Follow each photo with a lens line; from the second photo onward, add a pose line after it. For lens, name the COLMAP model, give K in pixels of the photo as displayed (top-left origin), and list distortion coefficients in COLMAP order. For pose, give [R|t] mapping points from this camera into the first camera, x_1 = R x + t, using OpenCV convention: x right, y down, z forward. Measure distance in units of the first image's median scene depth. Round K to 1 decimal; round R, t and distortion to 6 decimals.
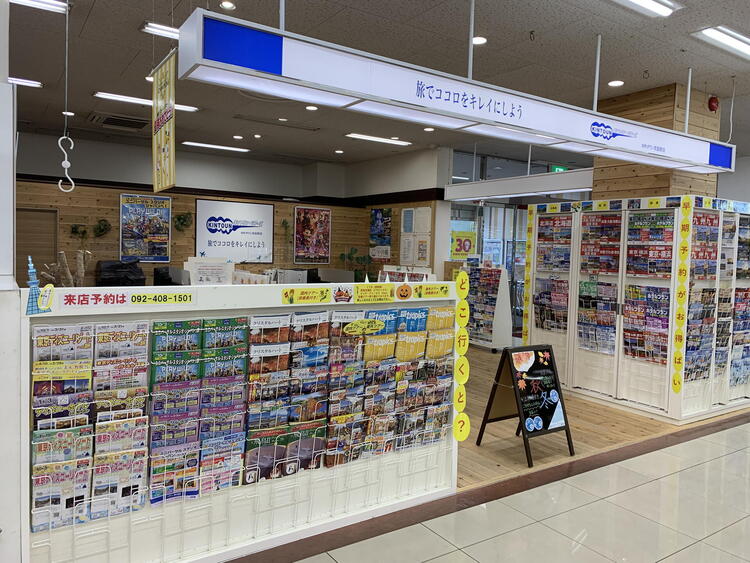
lens RADIAL K [[568.4, 0, 375.0], [0, 568.4, 281.5], [0, 0, 1]] dist [0.138585, -0.313591]
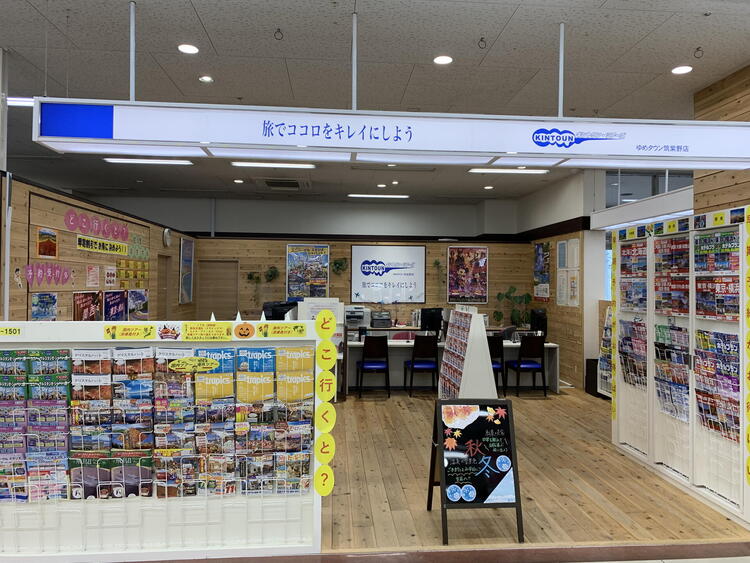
lens RADIAL K [[565.4, 0, 375.0], [0, 565.4, 281.5], [0, 0, 1]] dist [0.043639, -0.051158]
pose [[0.871037, -0.023255, -0.490666, 0.581276], [-0.011661, 0.997618, -0.067983, -0.002225], [0.491078, 0.064938, 0.868692, 0.199947]]
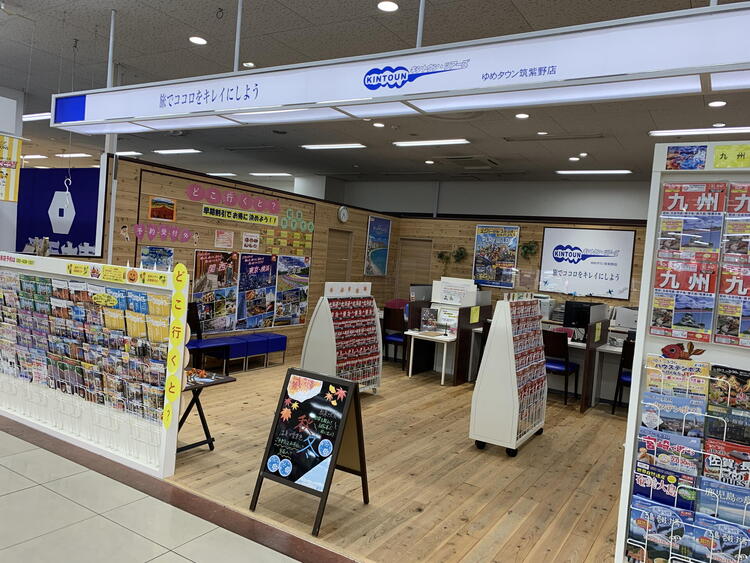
lens RADIAL K [[565.4, 0, 375.0], [0, 565.4, 281.5], [0, 0, 1]] dist [0.043639, -0.051158]
pose [[0.418102, 0.044300, -0.907319, 1.040076], [-0.121714, 0.992536, -0.007626, -0.017282], [0.900209, 0.113622, 0.420374, 0.759886]]
